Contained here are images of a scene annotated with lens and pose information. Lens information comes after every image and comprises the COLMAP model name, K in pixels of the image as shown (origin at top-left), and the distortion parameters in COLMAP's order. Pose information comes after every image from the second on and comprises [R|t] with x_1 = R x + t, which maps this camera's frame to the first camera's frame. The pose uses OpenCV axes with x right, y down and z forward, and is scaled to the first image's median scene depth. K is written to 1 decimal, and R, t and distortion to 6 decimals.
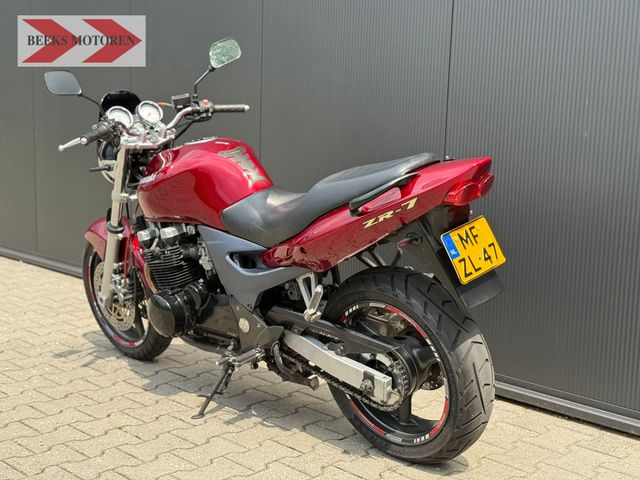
lens RADIAL K [[895.4, 0, 316.0], [0, 895.4, 235.7], [0, 0, 1]] dist [0.097791, 0.000000]
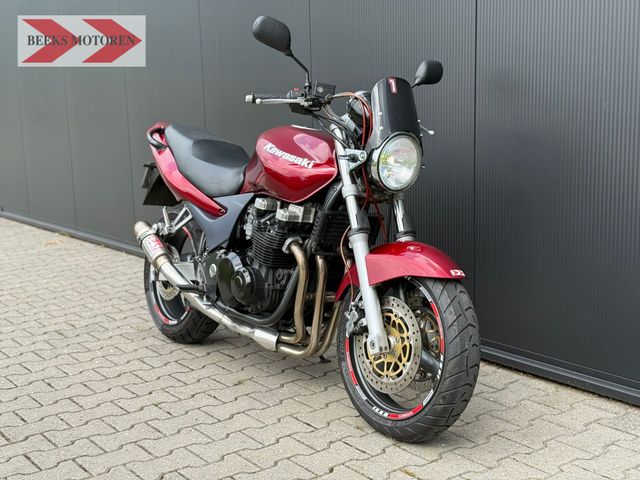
lens RADIAL K [[895.4, 0, 322.6], [0, 895.4, 236.4], [0, 0, 1]] dist [0.097791, 0.000000]
pose [[0.985785, -0.028872, -0.165515, 0.163342], [0.031586, 0.999406, 0.013788, 0.005881], [0.165018, -0.018820, 0.986111, -0.014167]]
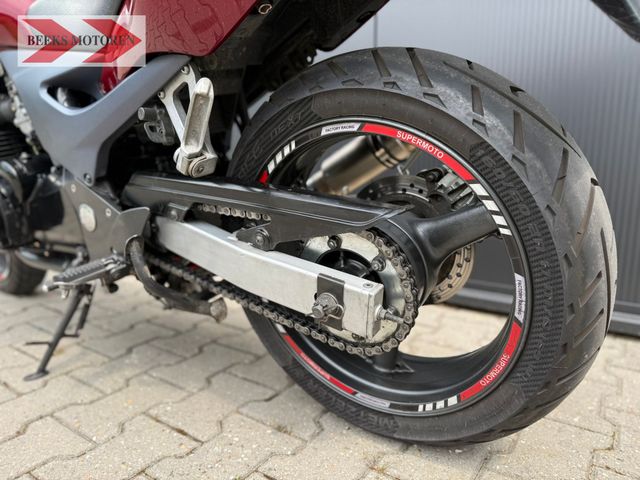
lens RADIAL K [[453.7, 0, 320.4], [0, 453.7, 243.0], [0, 0, 1]] dist [0.038653, -0.063732]
pose [[0.984269, -0.054364, 0.168104, 0.015544], [0.049014, 0.998156, 0.035817, 0.114236], [-0.169741, -0.027014, 0.985118, 0.699953]]
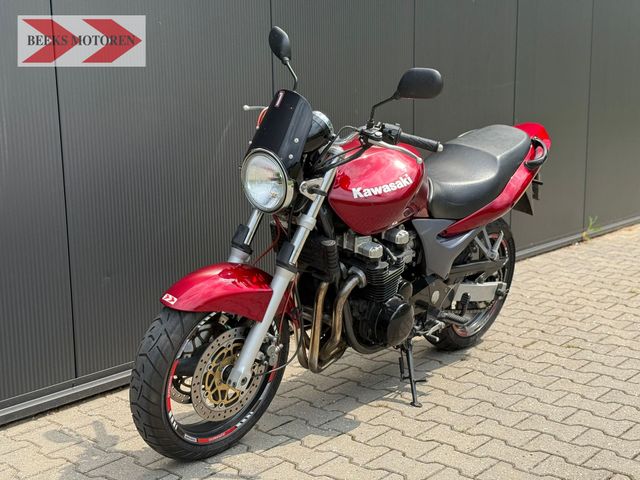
lens RADIAL K [[895.4, 0, 315.1], [0, 895.4, 237.8], [0, 0, 1]] dist [0.097791, 0.000000]
pose [[-0.071355, -0.190711, 0.979049, -1.161532], [0.152825, 0.967872, 0.199672, -0.219512], [-0.985674, 0.163870, -0.039918, 1.194248]]
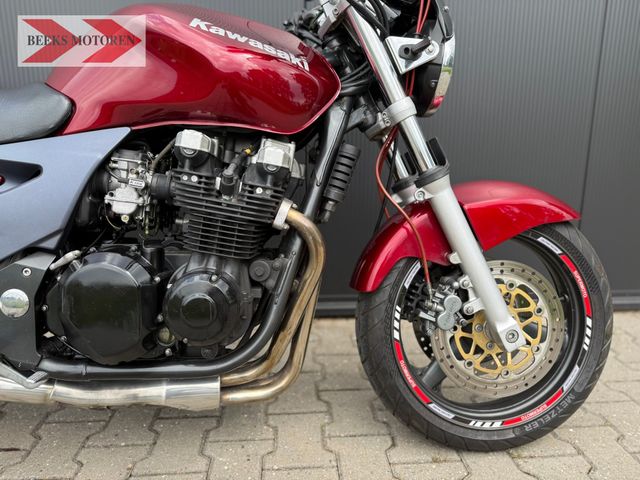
lens RADIAL K [[453.7, 0, 313.2], [0, 453.7, 251.3], [0, 0, 1]] dist [0.038653, -0.063732]
pose [[0.667841, -0.194380, 0.718474, -0.250013], [0.123854, 0.980861, 0.150241, 0.011716], [-0.733927, -0.011351, 0.679134, 0.801265]]
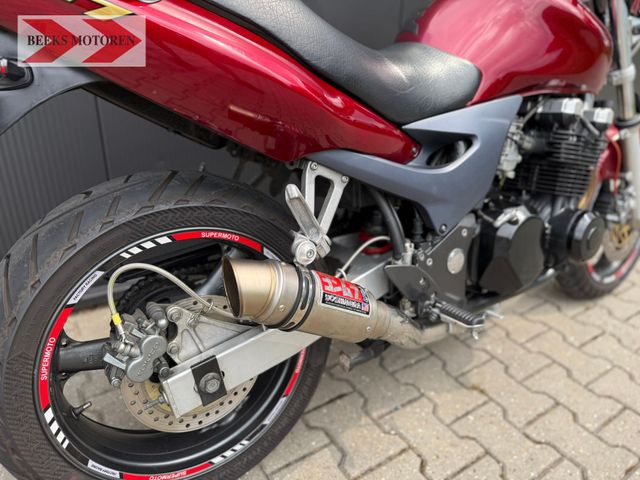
lens RADIAL K [[453.7, 0, 318.1], [0, 453.7, 244.8], [0, 0, 1]] dist [0.038653, -0.063732]
pose [[0.215786, -0.429624, 0.876846, -0.468683], [0.107266, 0.902998, 0.416040, -0.089817], [-0.970531, 0.004280, 0.240938, 1.142416]]
